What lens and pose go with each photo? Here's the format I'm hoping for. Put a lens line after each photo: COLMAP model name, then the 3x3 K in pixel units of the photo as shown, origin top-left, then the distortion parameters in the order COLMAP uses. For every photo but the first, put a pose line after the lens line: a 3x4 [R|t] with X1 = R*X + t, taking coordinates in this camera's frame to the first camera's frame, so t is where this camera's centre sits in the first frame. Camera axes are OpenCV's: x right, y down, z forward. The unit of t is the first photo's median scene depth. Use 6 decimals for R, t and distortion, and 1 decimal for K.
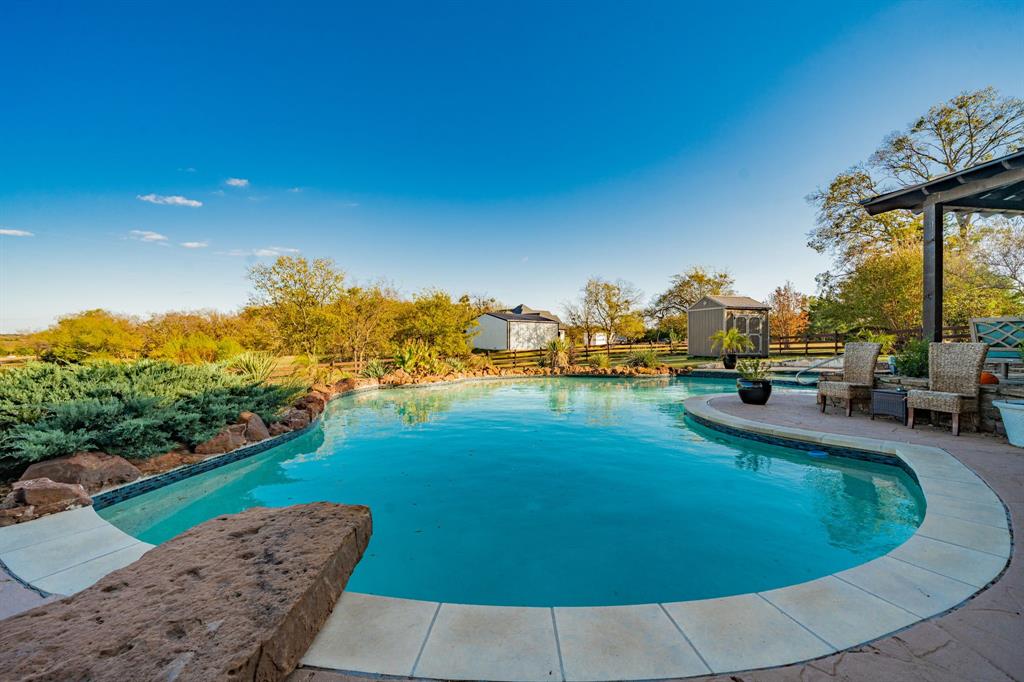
lens RADIAL K [[403.8, 0, 508.9], [0, 403.8, 341.3], [0, 0, 1]] dist [-0.001686, -0.000207]
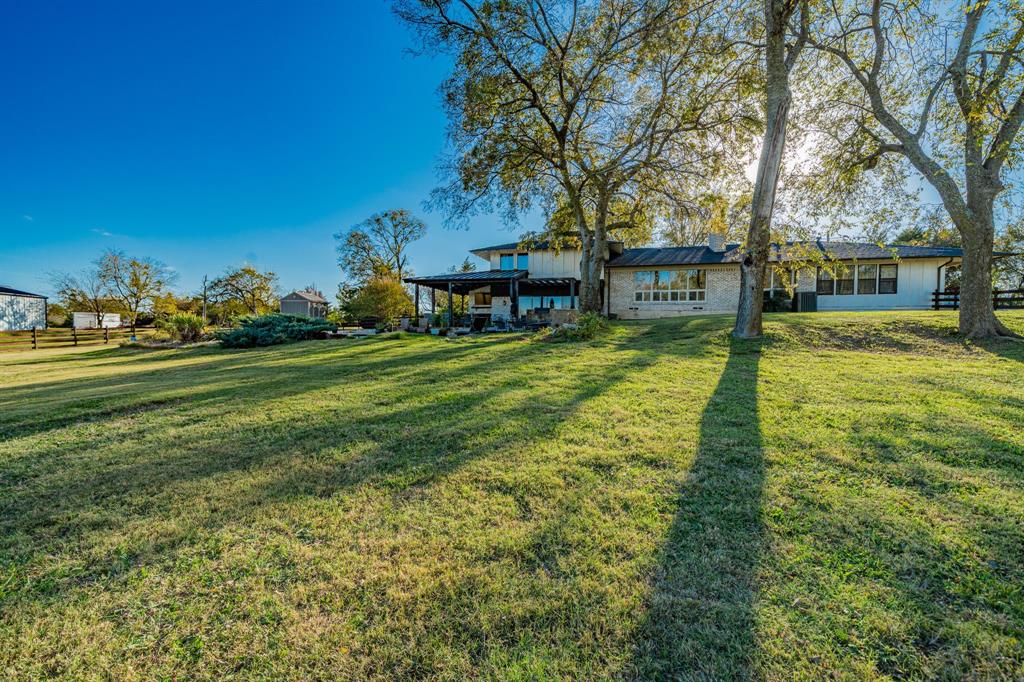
lens RADIAL K [[403.8, 0, 508.9], [0, 403.8, 341.3], [0, 0, 1]] dist [-0.001686, -0.000207]
pose [[0.399779, -0.014737, 0.916493, -0.578462], [-0.010765, 0.999726, 0.020771, 0.034932], [-0.916548, -0.018170, 0.399511, -0.365642]]
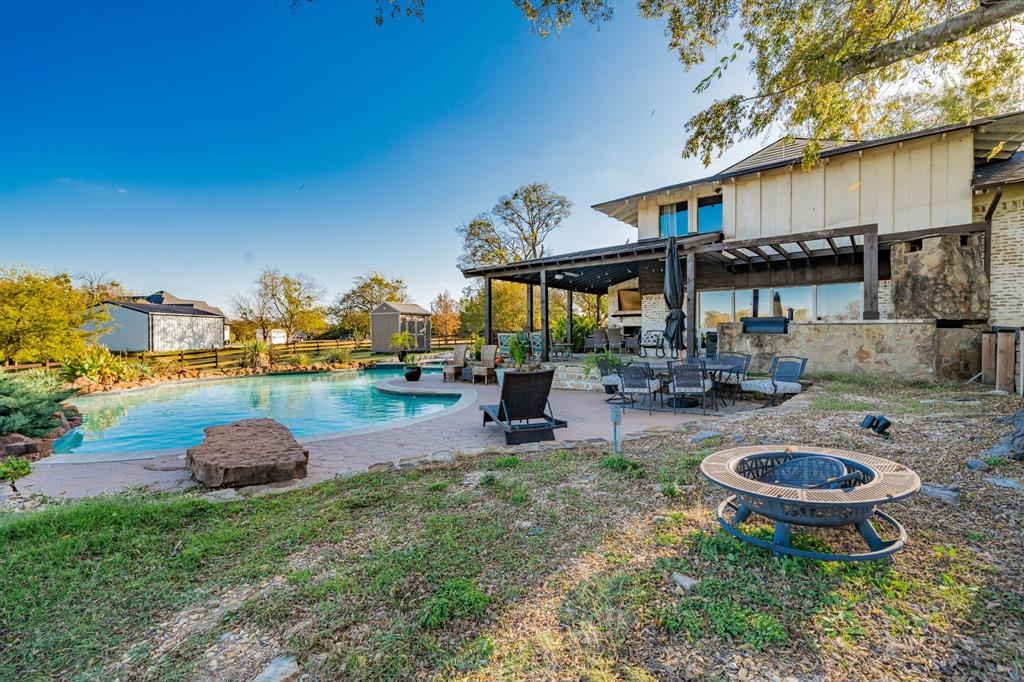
lens RADIAL K [[429.1, 0, 507.6], [0, 429.1, 343.1], [0, 0, 1]] dist [0.001437, 0.000306]
pose [[0.743946, -0.015400, 0.668063, -0.092688], [0.004914, 0.999833, 0.017576, -0.010732], [-0.668222, -0.009793, 0.743897, -0.187882]]
